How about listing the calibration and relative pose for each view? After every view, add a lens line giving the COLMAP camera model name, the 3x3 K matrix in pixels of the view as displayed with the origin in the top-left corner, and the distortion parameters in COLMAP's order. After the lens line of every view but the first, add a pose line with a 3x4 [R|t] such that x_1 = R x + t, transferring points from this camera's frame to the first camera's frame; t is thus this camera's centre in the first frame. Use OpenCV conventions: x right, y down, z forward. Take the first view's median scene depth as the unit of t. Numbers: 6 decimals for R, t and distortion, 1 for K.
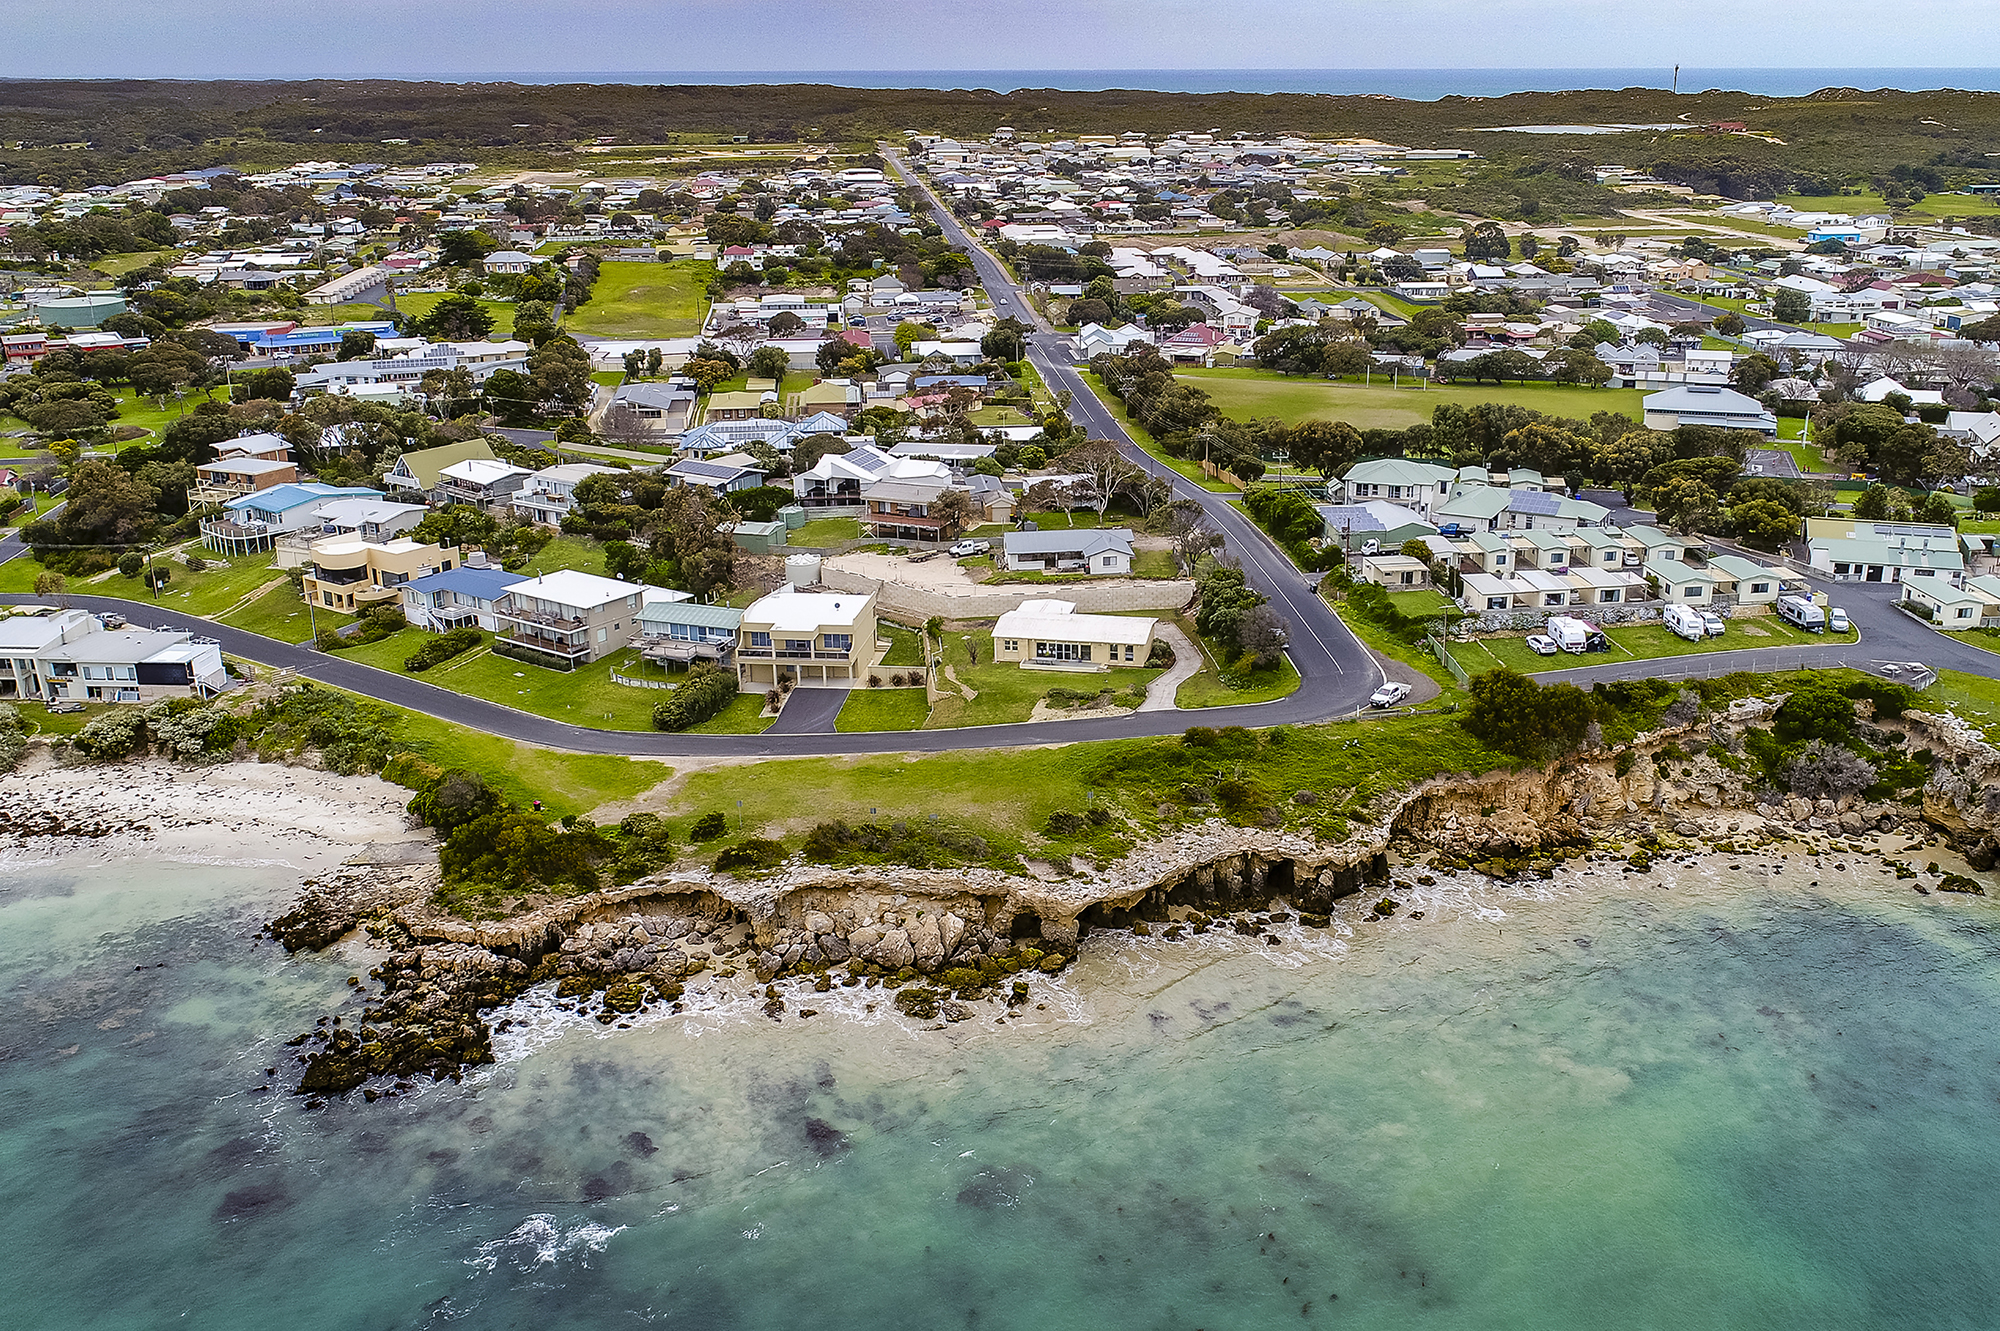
lens RADIAL K [[1739.7, 0, 1099.5], [0, 1739.7, 661.6], [0, 0, 1]] dist [0.000290, -0.006075]
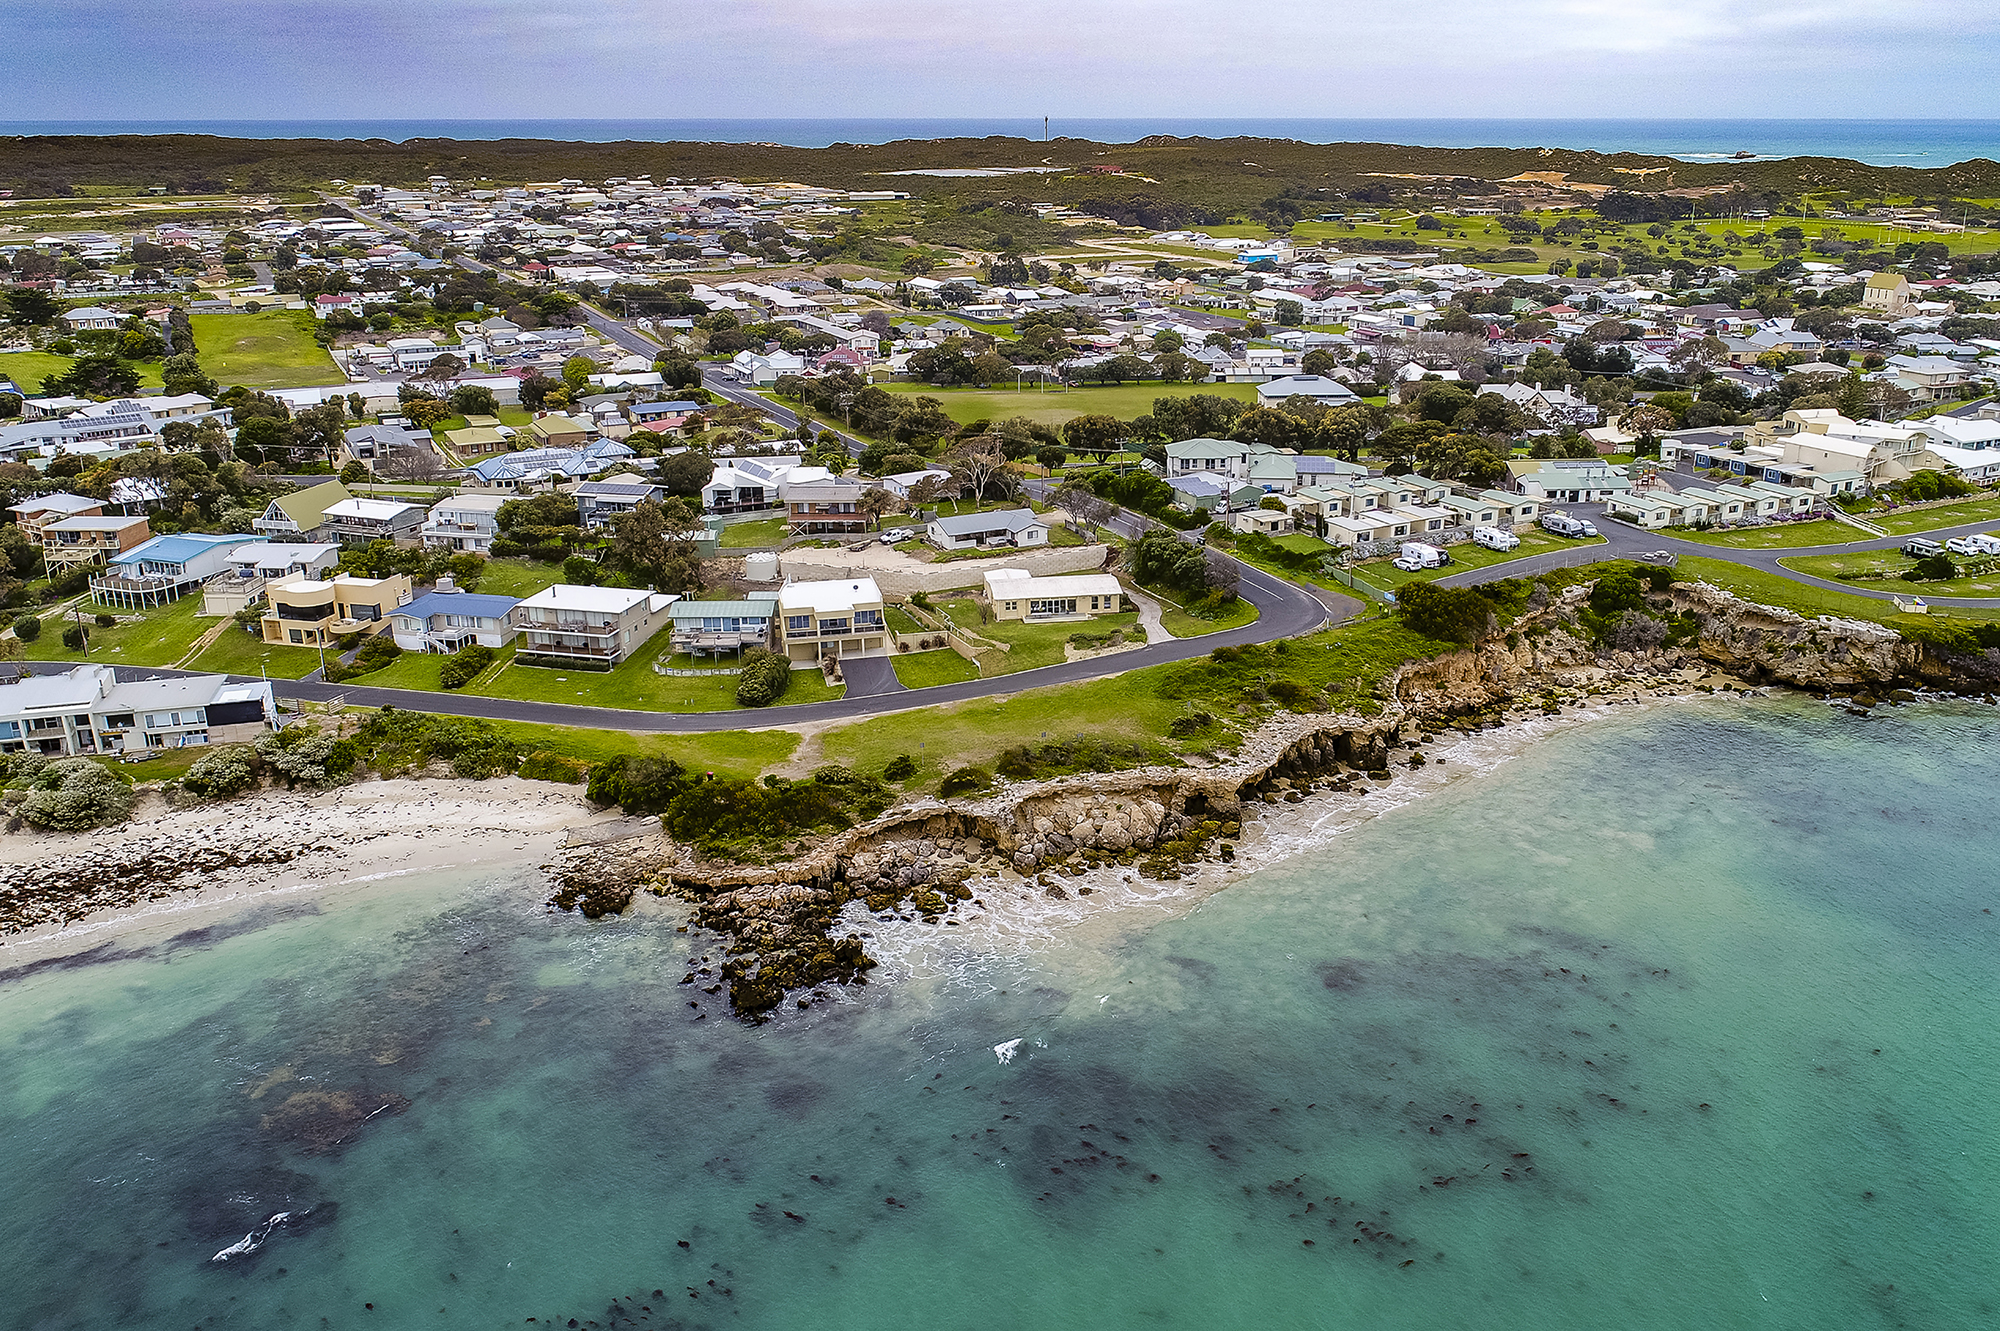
lens RADIAL K [[1577.4, 0, 1082.5], [0, 1577.4, 662.6], [0, 0, 1]] dist [0.002411, -0.005415]
pose [[0.940828, -0.109330, 0.320763, -0.363271], [0.108226, 0.993898, 0.021327, 0.011899], [-0.321137, 0.014650, 0.946919, -0.045830]]
